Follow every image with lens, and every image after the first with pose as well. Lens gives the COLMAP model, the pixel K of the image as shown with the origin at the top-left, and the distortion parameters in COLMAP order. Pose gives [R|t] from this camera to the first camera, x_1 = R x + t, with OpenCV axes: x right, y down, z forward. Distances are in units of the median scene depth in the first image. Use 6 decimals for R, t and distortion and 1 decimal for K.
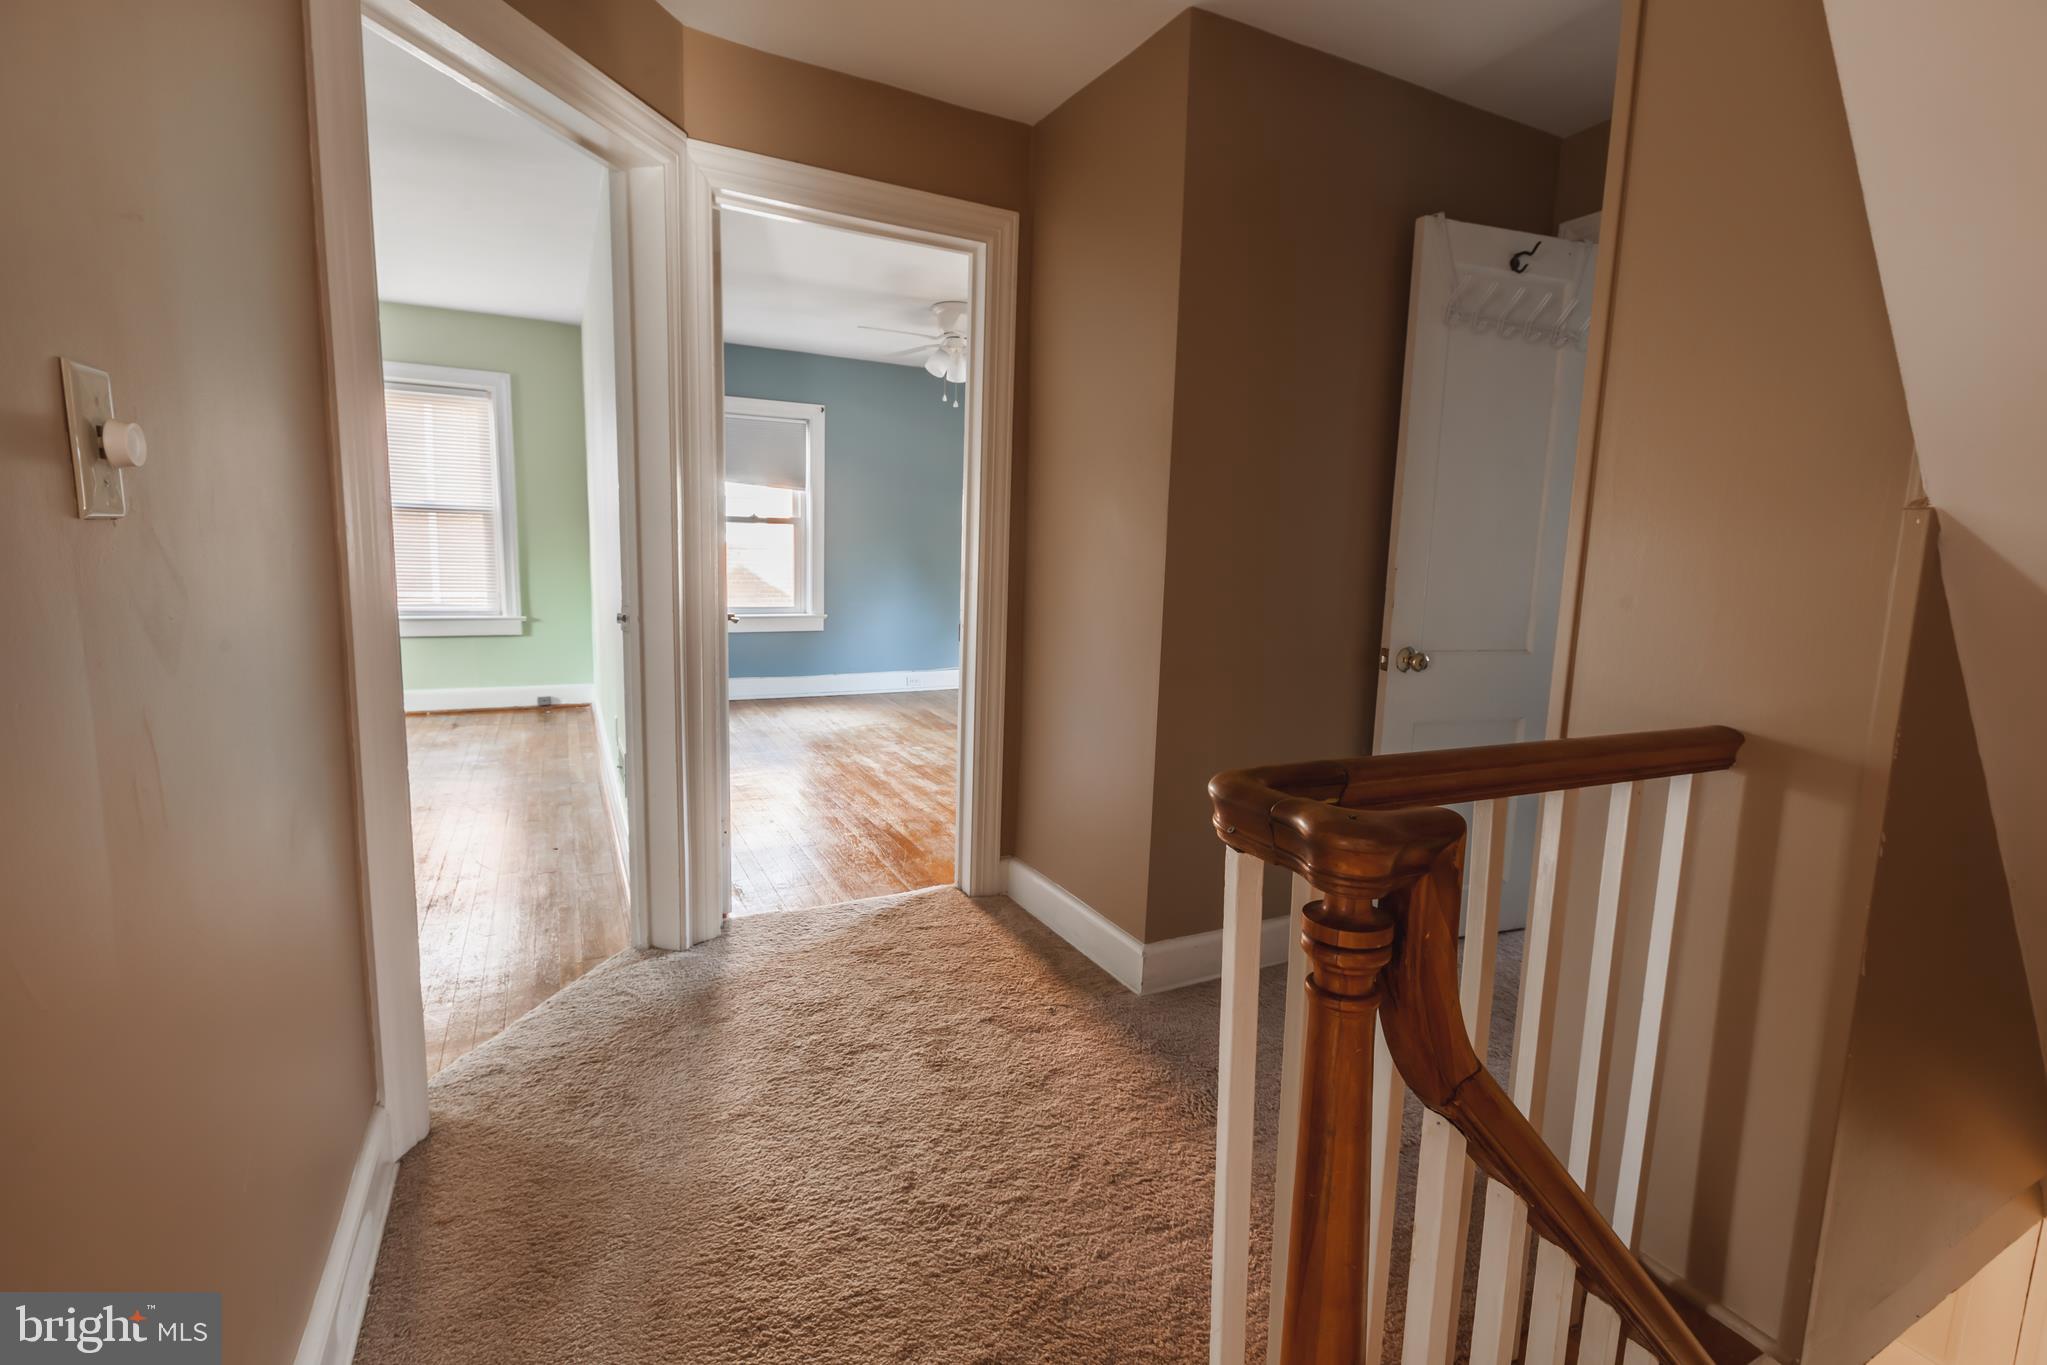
lens RADIAL K [[909.1, 0, 1021.9], [0, 909.1, 688.3], [0, 0, 1]] dist [-0.000979, 0.000554]
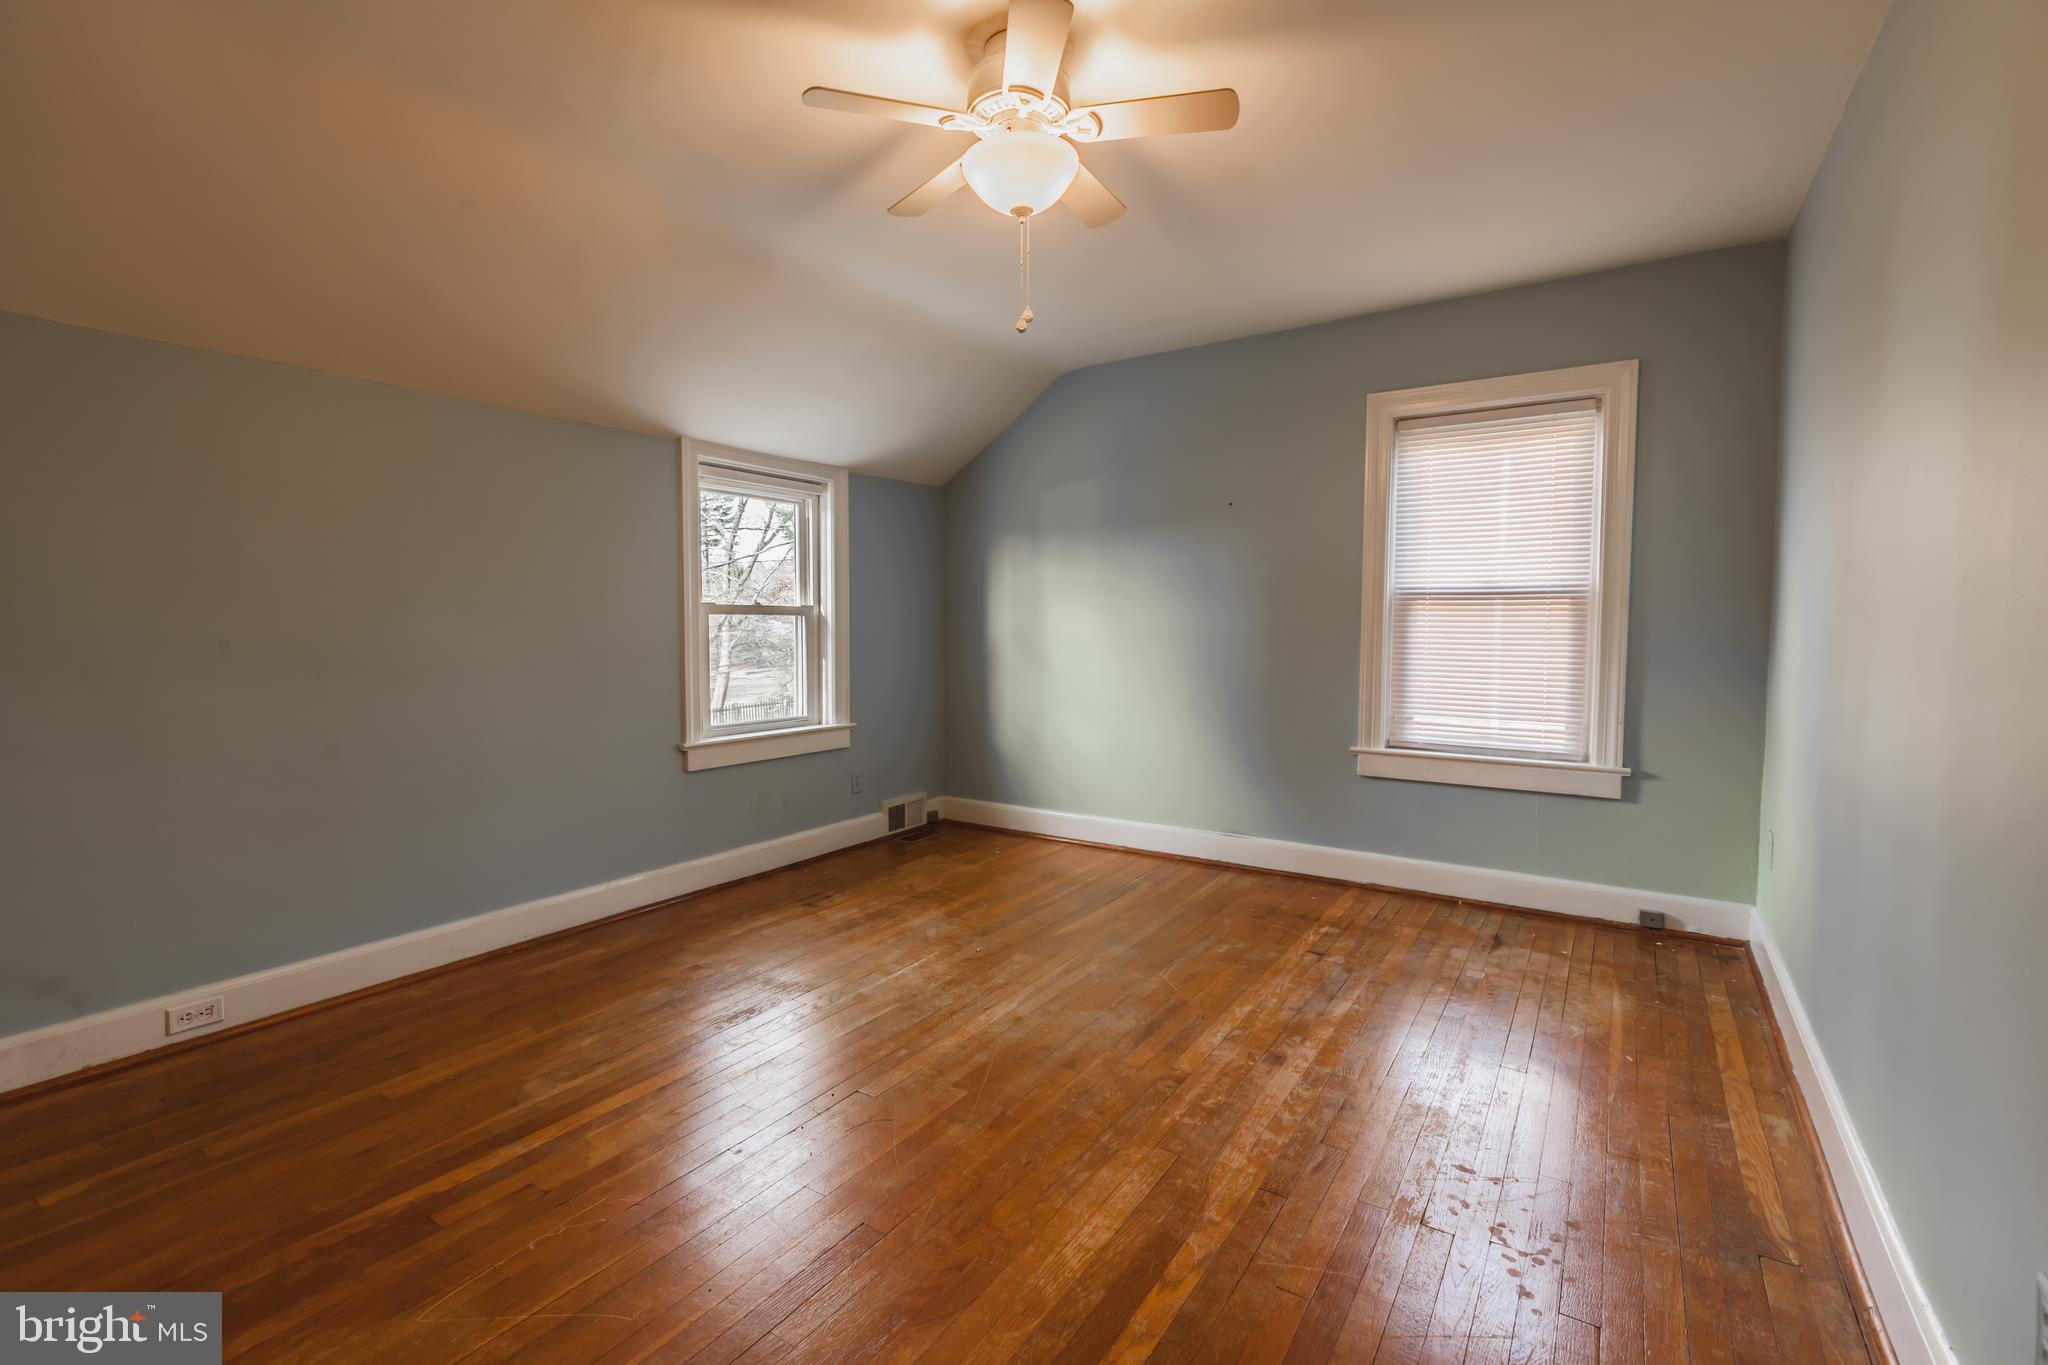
lens RADIAL K [[909.6, 0, 1016.8], [0, 909.6, 668.3], [0, 0, 1]] dist [-0.000979, 0.000554]
pose [[0.492309, 0.012309, -0.870334, -0.236577], [-0.117254, 0.991724, -0.052300, -0.066286], [0.862487, 0.127798, 0.489678, 0.374016]]
